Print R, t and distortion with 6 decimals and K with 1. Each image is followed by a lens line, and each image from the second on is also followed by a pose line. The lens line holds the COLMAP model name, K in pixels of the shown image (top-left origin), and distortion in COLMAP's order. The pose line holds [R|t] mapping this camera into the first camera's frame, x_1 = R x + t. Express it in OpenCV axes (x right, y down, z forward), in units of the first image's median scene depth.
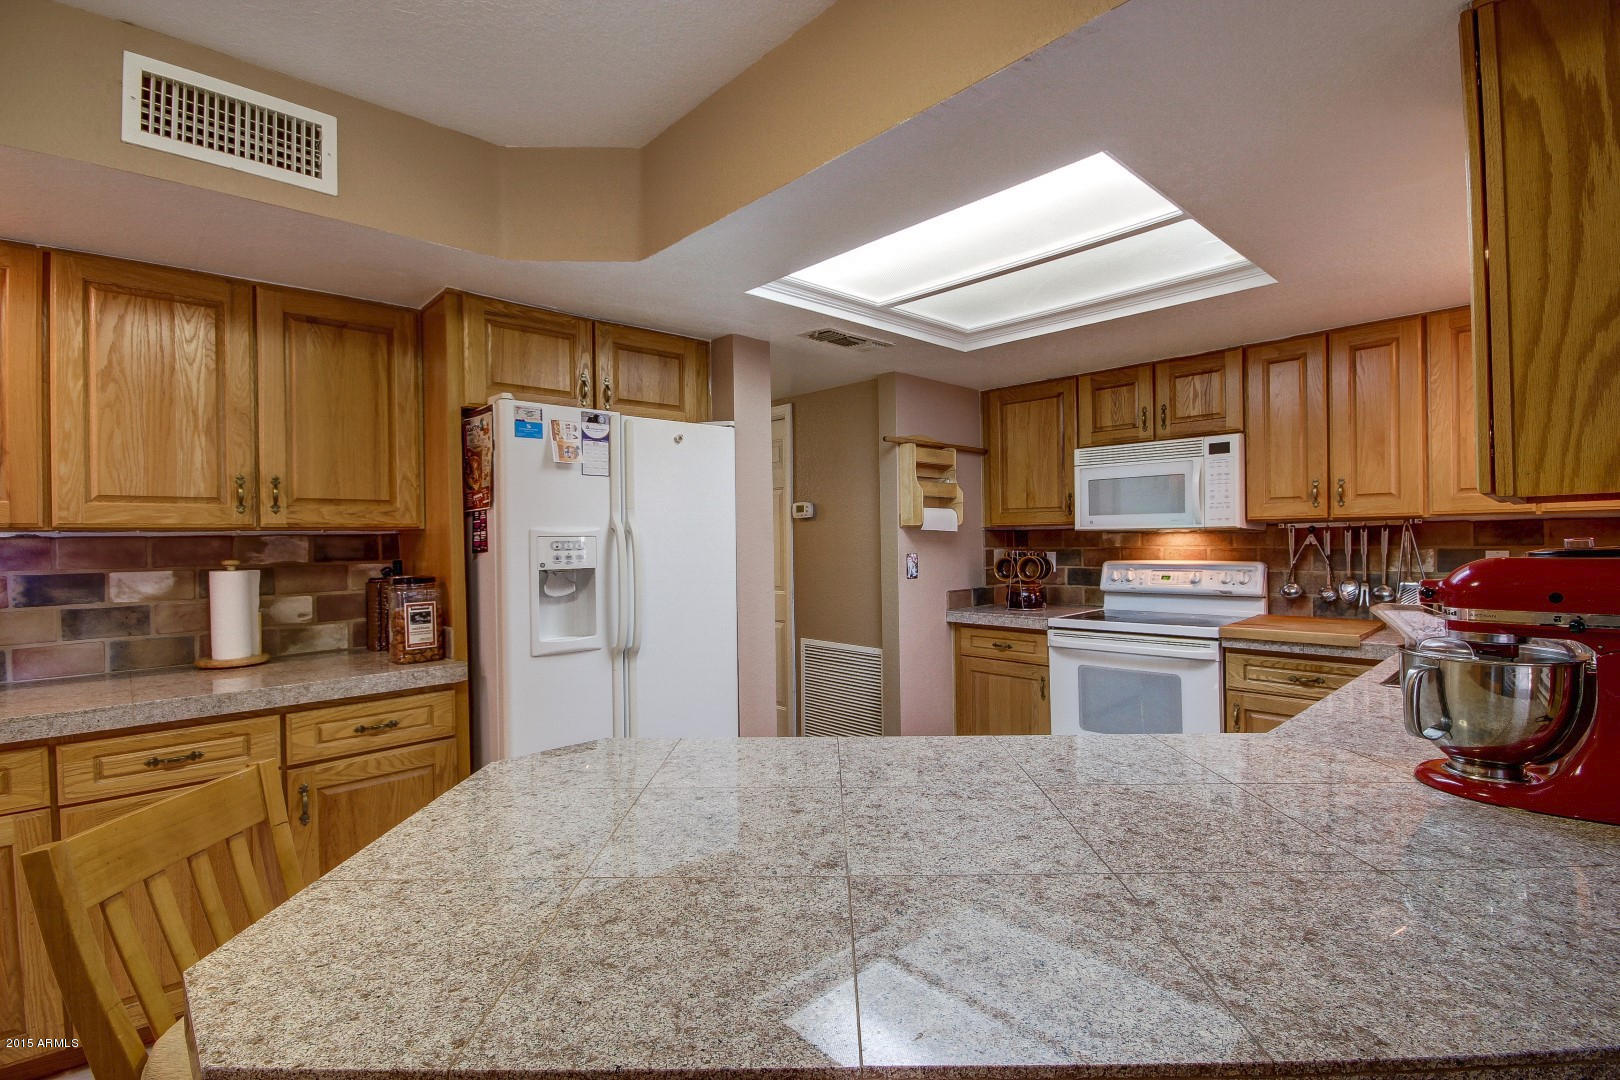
lens RADIAL K [[749.3, 0, 821.1], [0, 749.3, 539.6], [0, 0, 1]] dist [-0.001326, -0.003736]
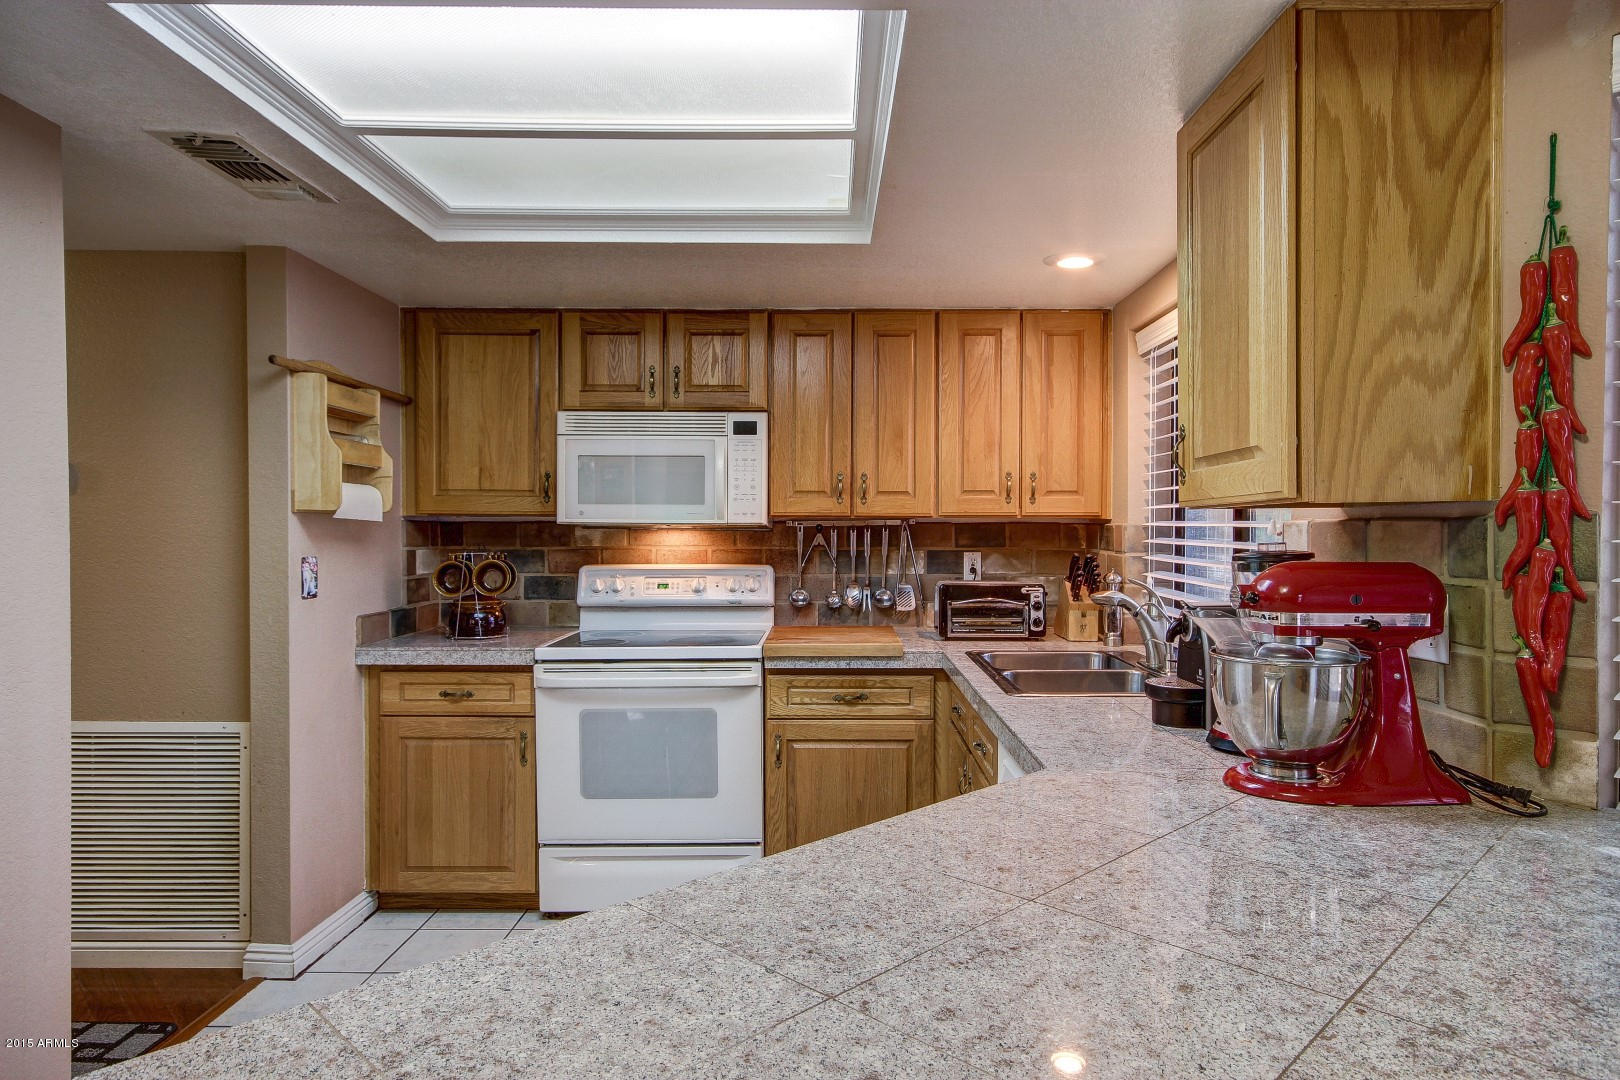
lens RADIAL K [[966.4, 0, 824.3], [0, 966.4, 544.0], [0, 0, 1]] dist [0.012235, 0.004900]
pose [[0.697381, 0.005340, 0.716680, -0.184710], [-0.011292, 0.999930, 0.003537, 0.000963], [-0.716611, -0.010559, 0.697393, 0.202780]]
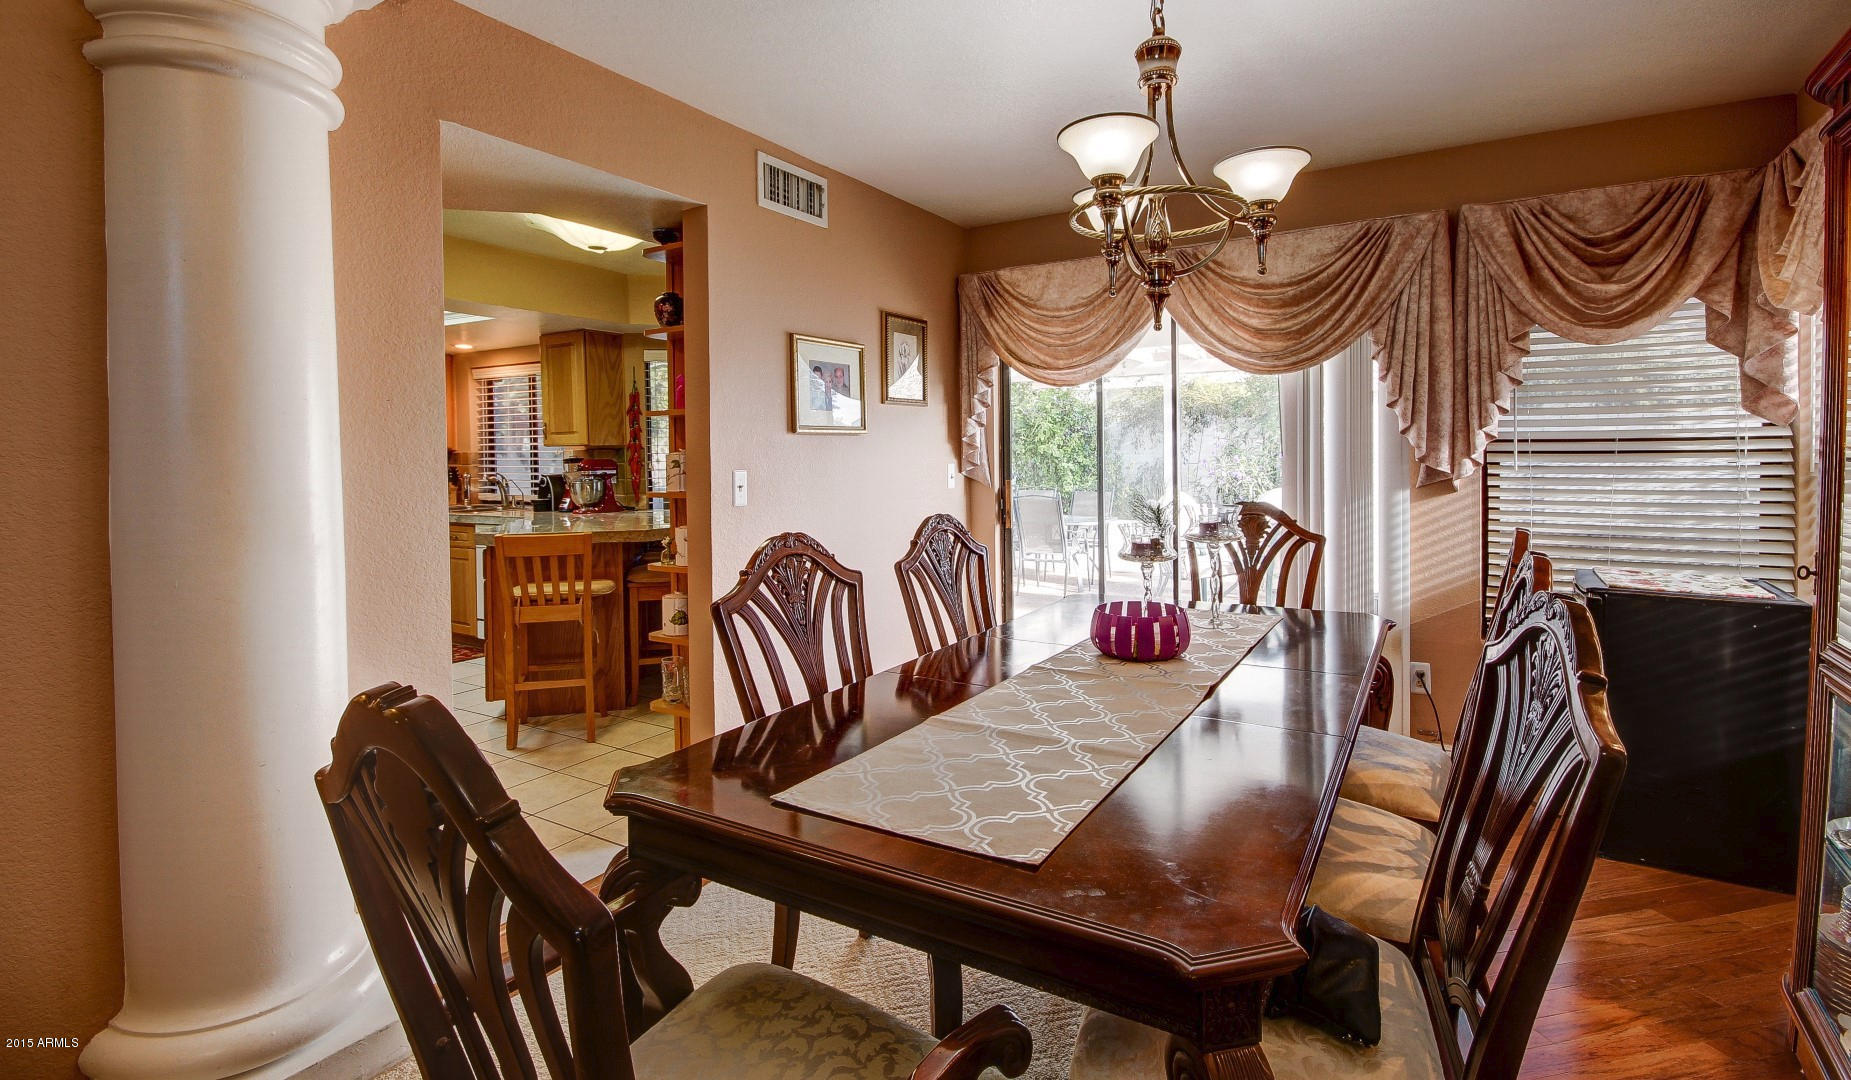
lens RADIAL K [[853.4, 0, 945.0], [0, 853.4, 465.3], [0, 0, 1]] dist [0.000271, 0.000038]
pose [[-0.271801, 0.000228, 0.962353, -1.655843], [0.020608, 0.999772, 0.005583, 0.026852], [-0.962133, 0.021349, -0.271744, 0.133771]]
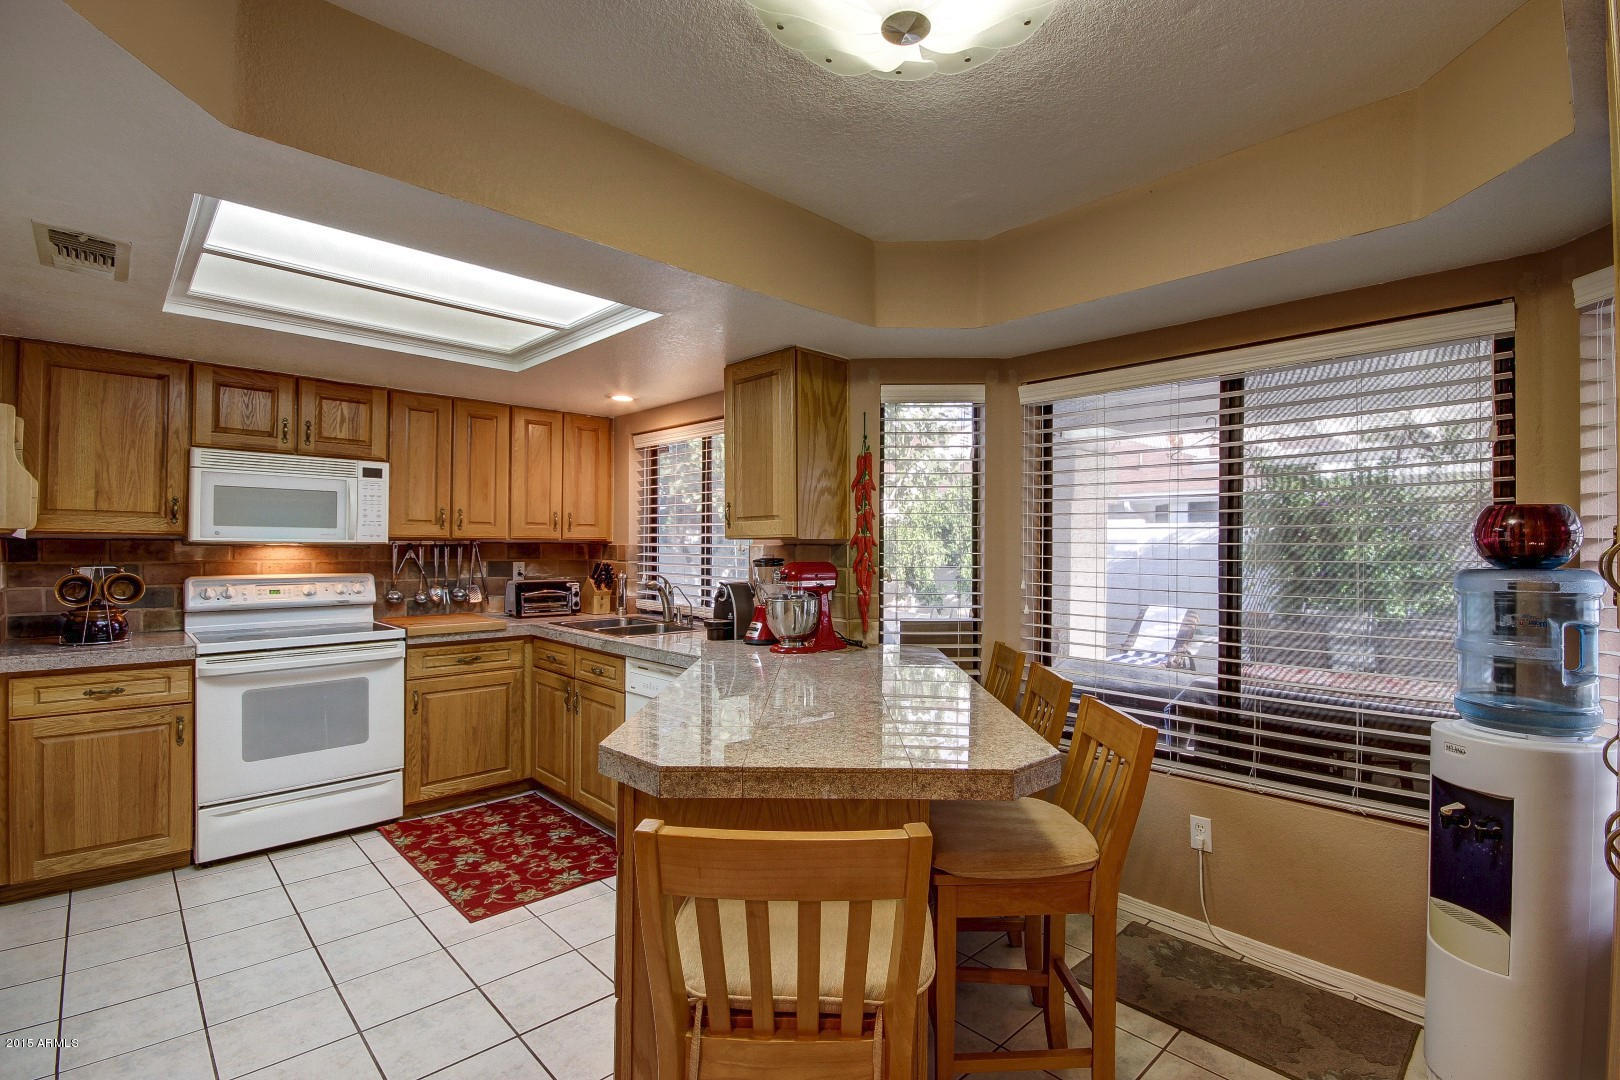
lens RADIAL K [[749.3, 0, 827.0], [0, 749.3, 543.0], [0, 0, 1]] dist [-0.001326, -0.003736]
pose [[-0.007780, 0.021685, 0.999735, -0.643873], [-0.004584, 0.999754, -0.021722, 0.005481], [-0.999959, -0.004751, -0.007679, 0.341469]]
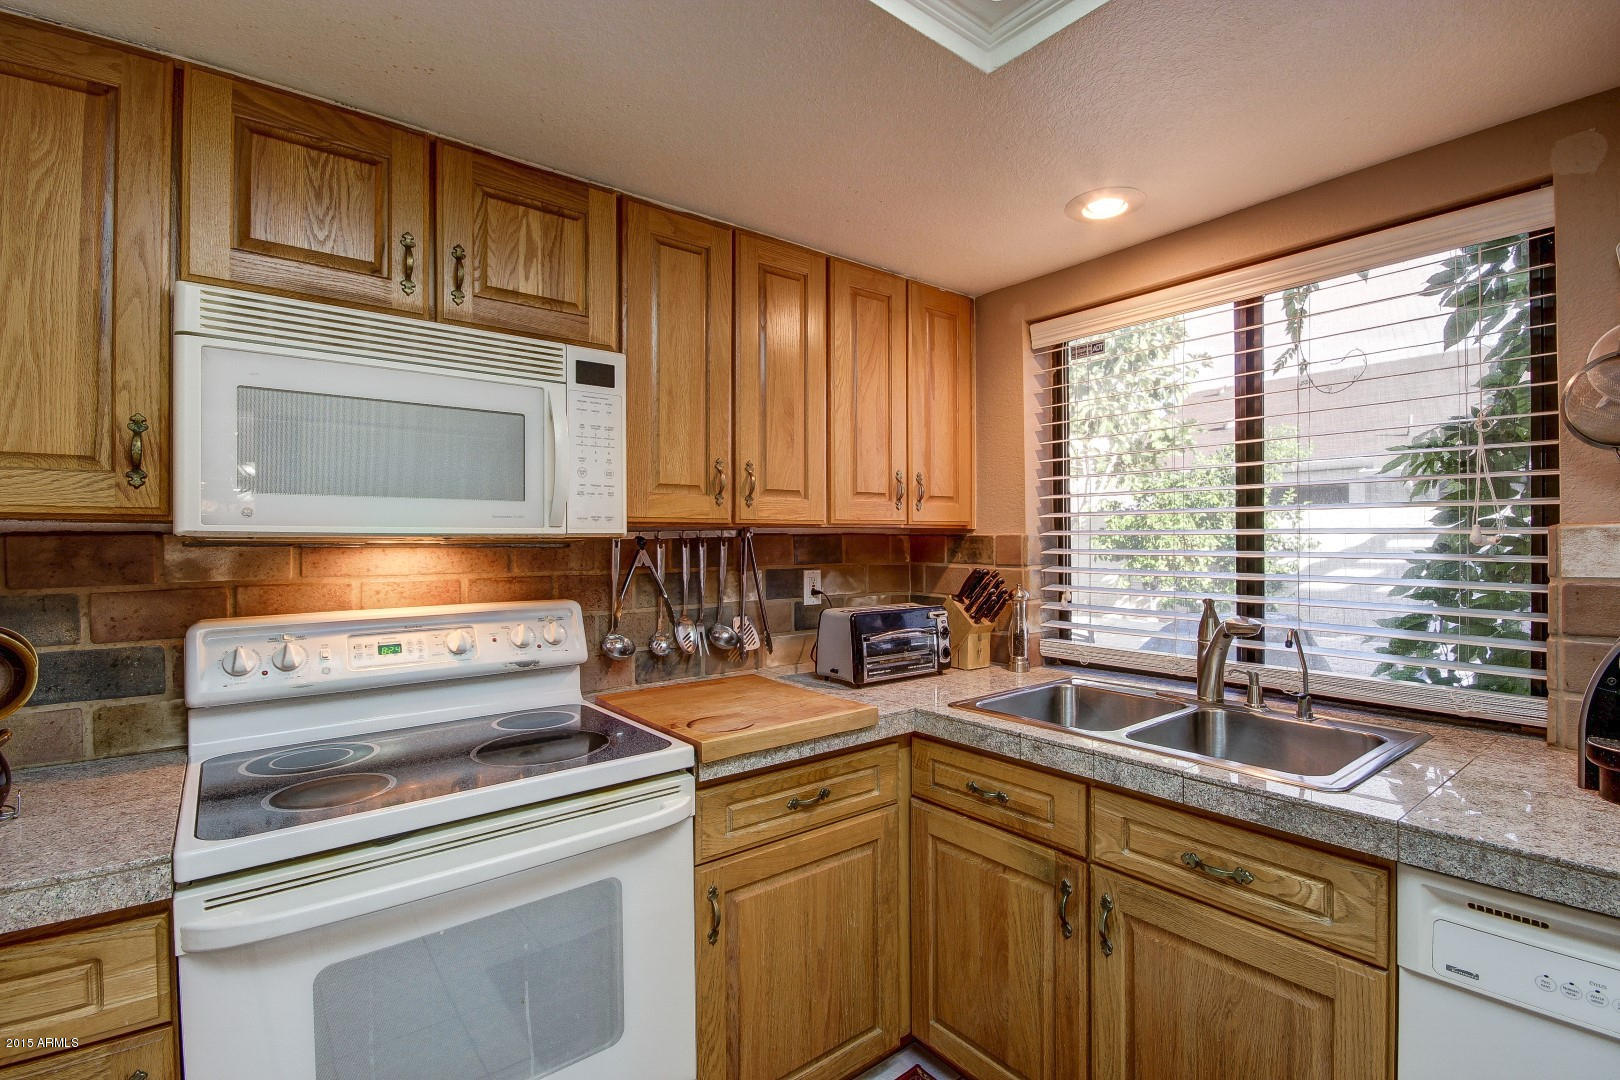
lens RADIAL K [[749.3, 0, 821.3], [0, 749.3, 542.8], [0, 0, 1]] dist [-0.001326, -0.003736]
pose [[0.087043, 0.014310, 0.996102, 0.058576], [0.007763, 0.999857, -0.015043, -0.003028], [-0.996174, 0.009042, 0.086920, 0.863797]]
